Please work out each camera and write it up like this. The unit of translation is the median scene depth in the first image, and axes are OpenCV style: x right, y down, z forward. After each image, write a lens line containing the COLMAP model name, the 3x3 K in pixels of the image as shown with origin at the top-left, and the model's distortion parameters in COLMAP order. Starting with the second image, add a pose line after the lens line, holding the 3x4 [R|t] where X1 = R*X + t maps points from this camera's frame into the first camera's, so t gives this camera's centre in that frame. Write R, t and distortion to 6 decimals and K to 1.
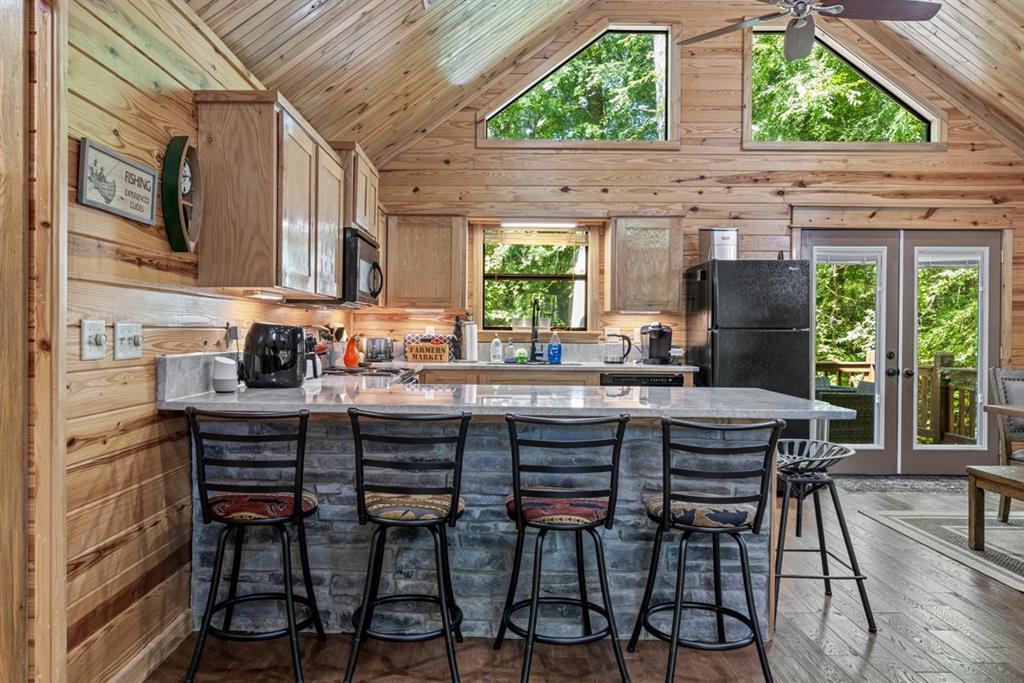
lens RADIAL K [[755.7, 0, 503.7], [0, 755.7, 329.6], [0, 0, 1]] dist [0.018942, 0.006029]
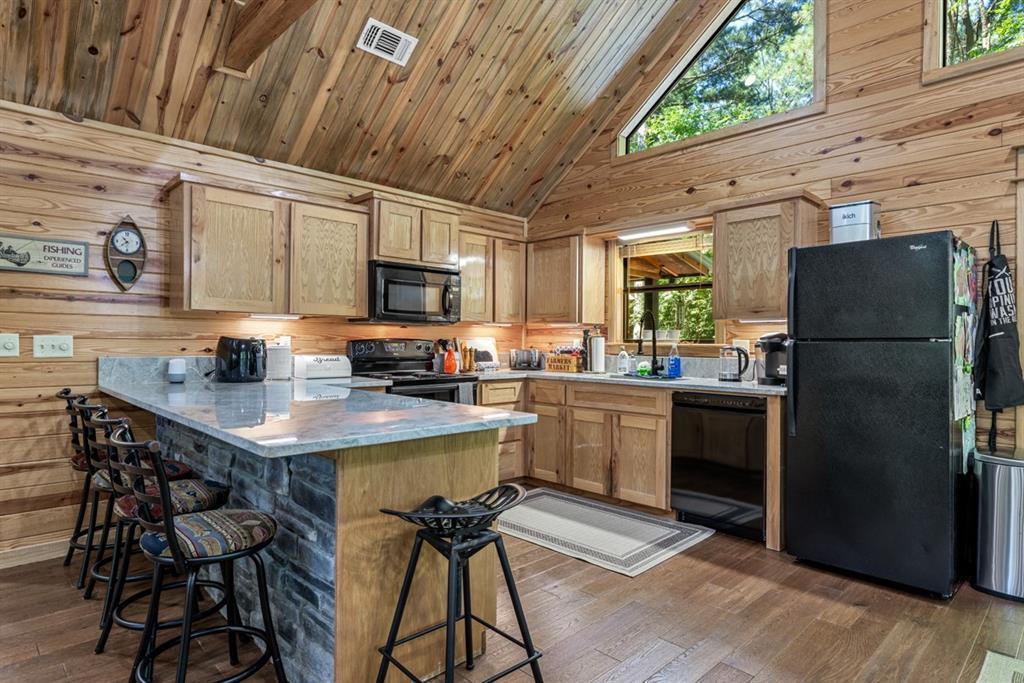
lens RADIAL K [[583.9, 0, 506.8], [0, 583.9, 340.2], [0, 0, 1]] dist [0.006949, -0.000085]
pose [[0.685896, -0.005363, -0.727679, 0.451321], [-0.001090, 0.999964, -0.008397, 0.004012], [0.727698, 0.006553, 0.685866, 0.352071]]
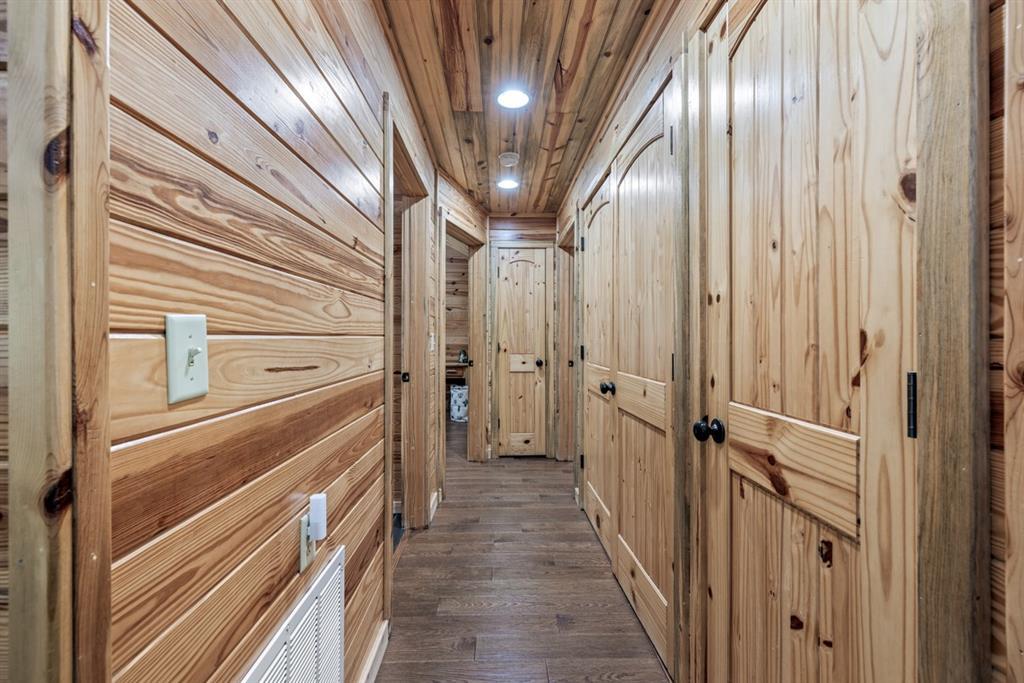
lens RADIAL K [[433.1, 0, 511.8], [0, 433.1, 338.8], [0, 0, 1]] dist [0.001838, 0.000277]
pose [[0.008790, -0.003921, -0.999954, -0.129712], [0.000325, 0.999992, -0.003918, -0.000332], [0.999961, -0.000290, 0.008791, 0.251196]]
